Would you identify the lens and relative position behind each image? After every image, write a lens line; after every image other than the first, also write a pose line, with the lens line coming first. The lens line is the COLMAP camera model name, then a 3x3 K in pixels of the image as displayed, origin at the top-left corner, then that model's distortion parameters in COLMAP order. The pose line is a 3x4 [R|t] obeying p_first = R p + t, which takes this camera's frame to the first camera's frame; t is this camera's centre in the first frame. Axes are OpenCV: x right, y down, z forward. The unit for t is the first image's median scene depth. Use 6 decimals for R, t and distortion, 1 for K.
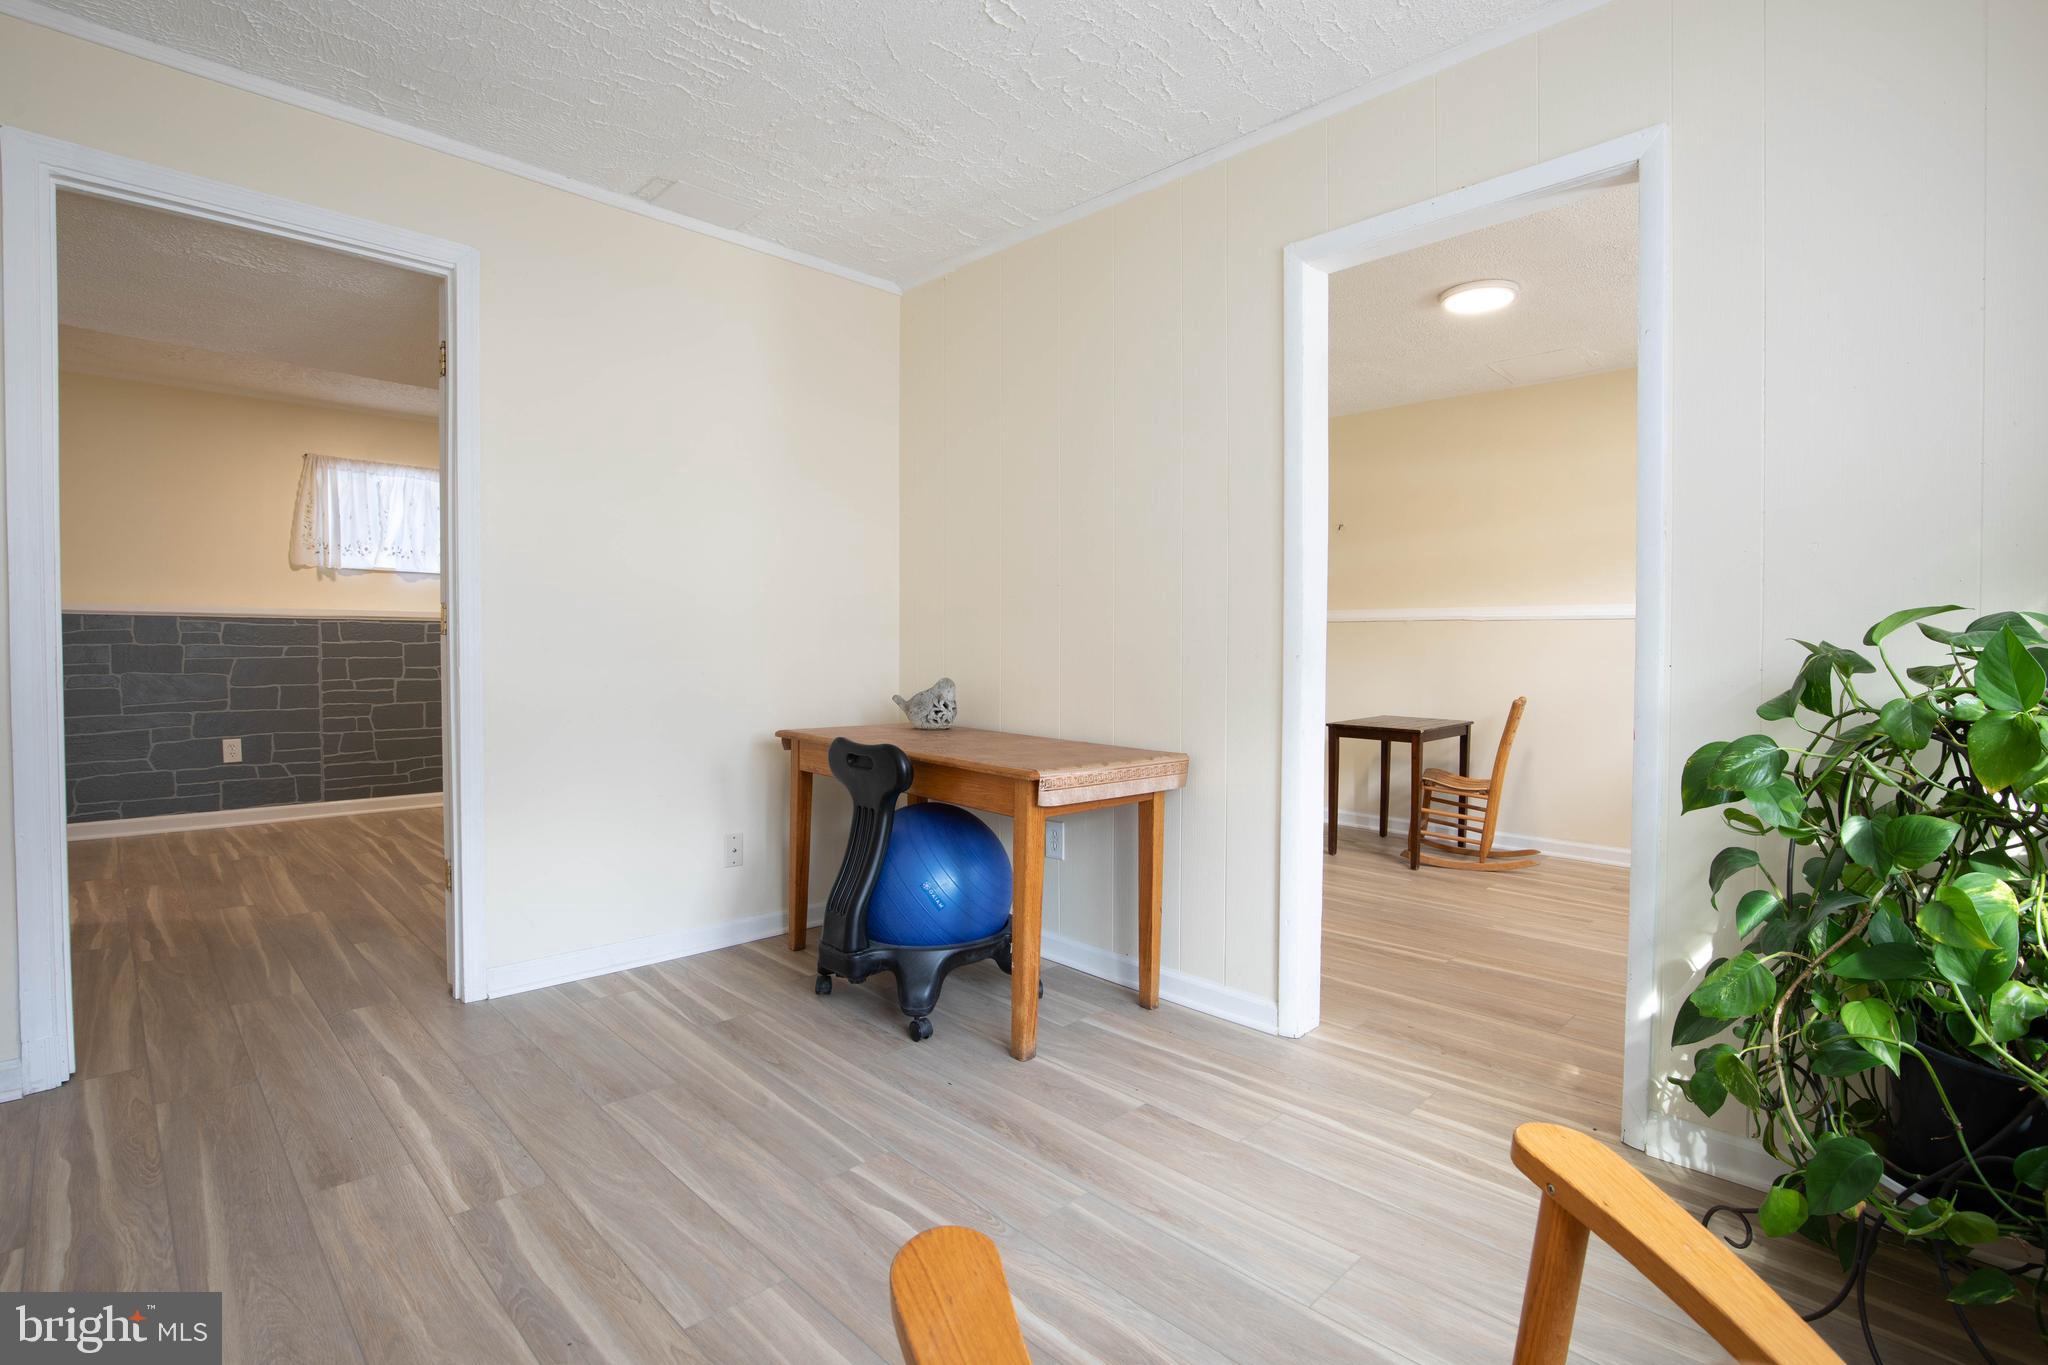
lens RADIAL K [[940.7, 0, 1024.5], [0, 940.7, 675.2], [0, 0, 1]] dist [-0.025228, 0.001881]
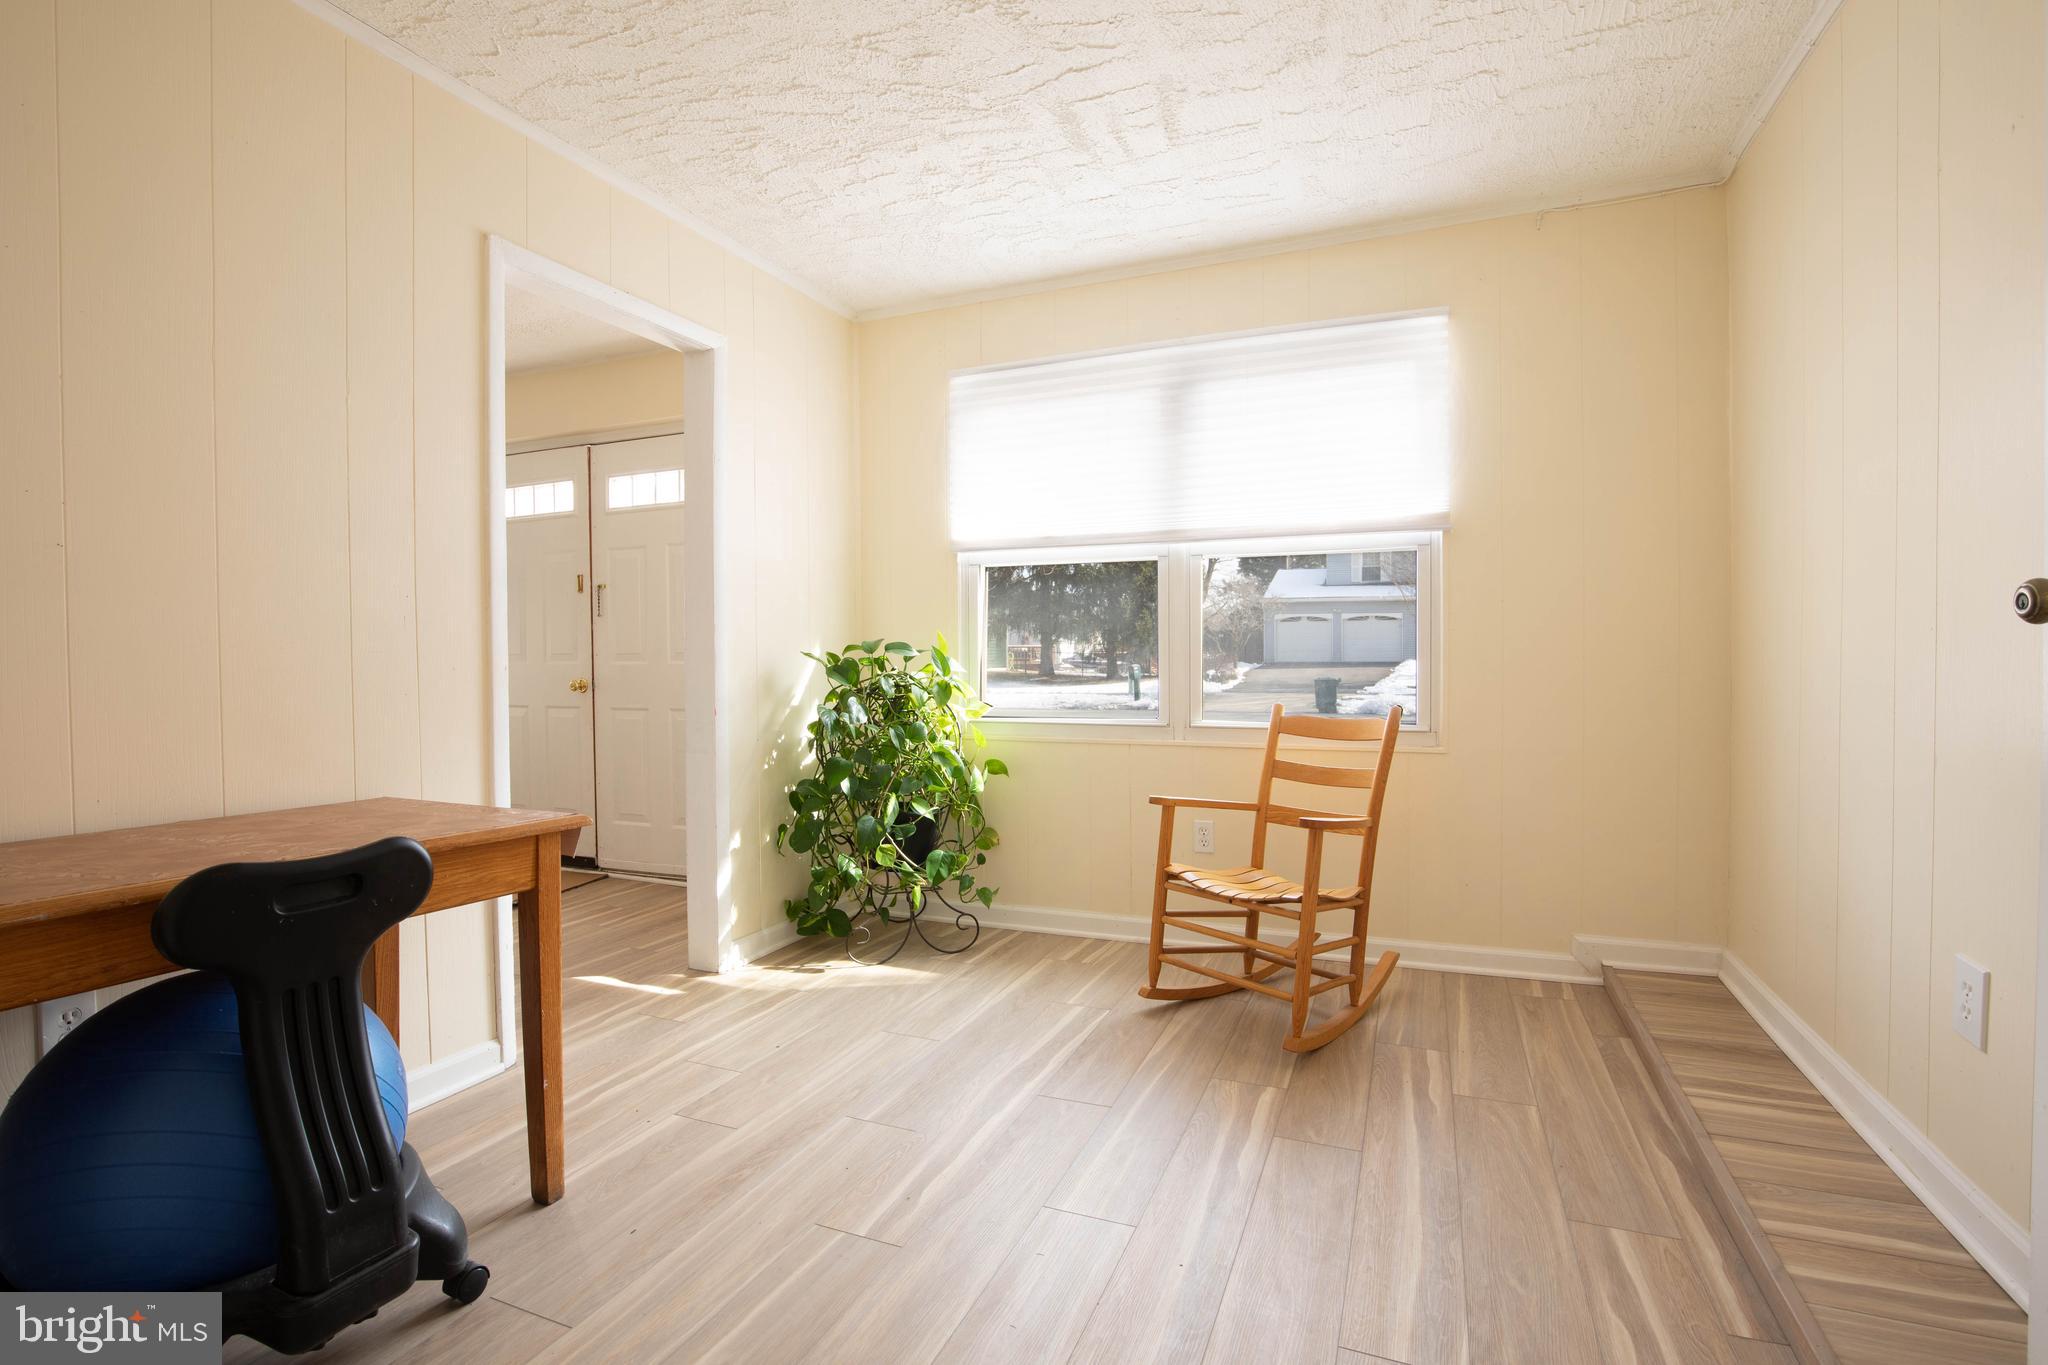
lens RADIAL K [[940.7, 0, 1030.9], [0, 940.7, 677.5], [0, 0, 1]] dist [-0.025228, 0.001881]
pose [[-0.370275, -0.020810, 0.928689, -0.688706], [0.037409, 0.998604, 0.037292, -0.016659], [-0.928169, 0.048550, -0.368979, 0.752124]]
